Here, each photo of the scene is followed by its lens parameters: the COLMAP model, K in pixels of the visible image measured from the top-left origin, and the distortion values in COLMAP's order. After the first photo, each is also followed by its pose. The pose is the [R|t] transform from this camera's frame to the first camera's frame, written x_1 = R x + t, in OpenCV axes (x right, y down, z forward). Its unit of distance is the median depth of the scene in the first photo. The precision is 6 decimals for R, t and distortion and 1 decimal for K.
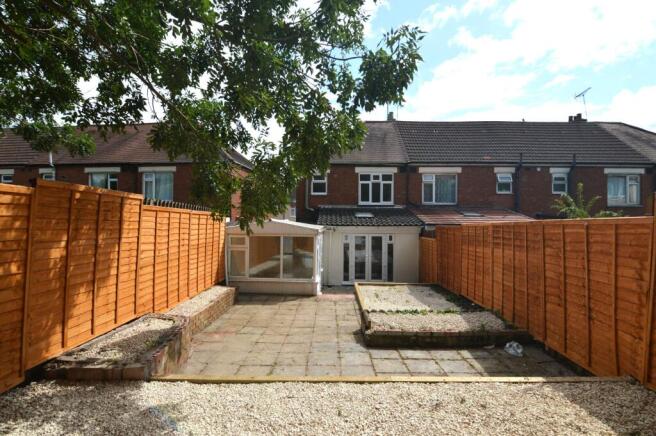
lens RADIAL K [[327.0, 0, 329.2], [0, 327.0, 218.7], [0, 0, 1]] dist [-0.004091, -0.010440]
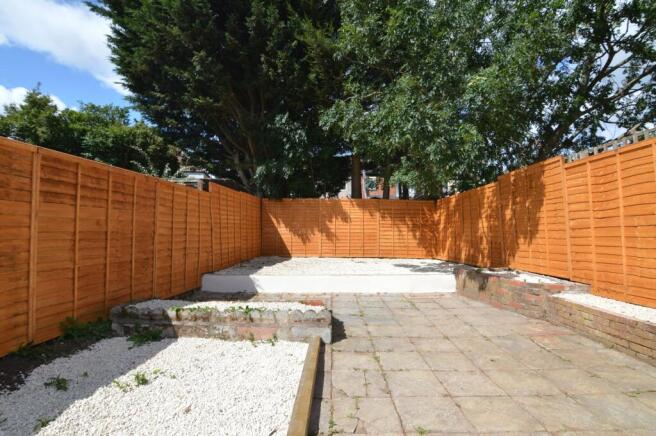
lens RADIAL K [[327.0, 0, 329.2], [0, 327.0, 218.7], [0, 0, 1]] dist [-0.004091, -0.010440]
pose [[-0.999983, -0.005732, -0.000519, 0.107891], [-0.005680, 0.997376, -0.072167, 0.165554], [0.000931, -0.072162, -0.997392, 1.664405]]
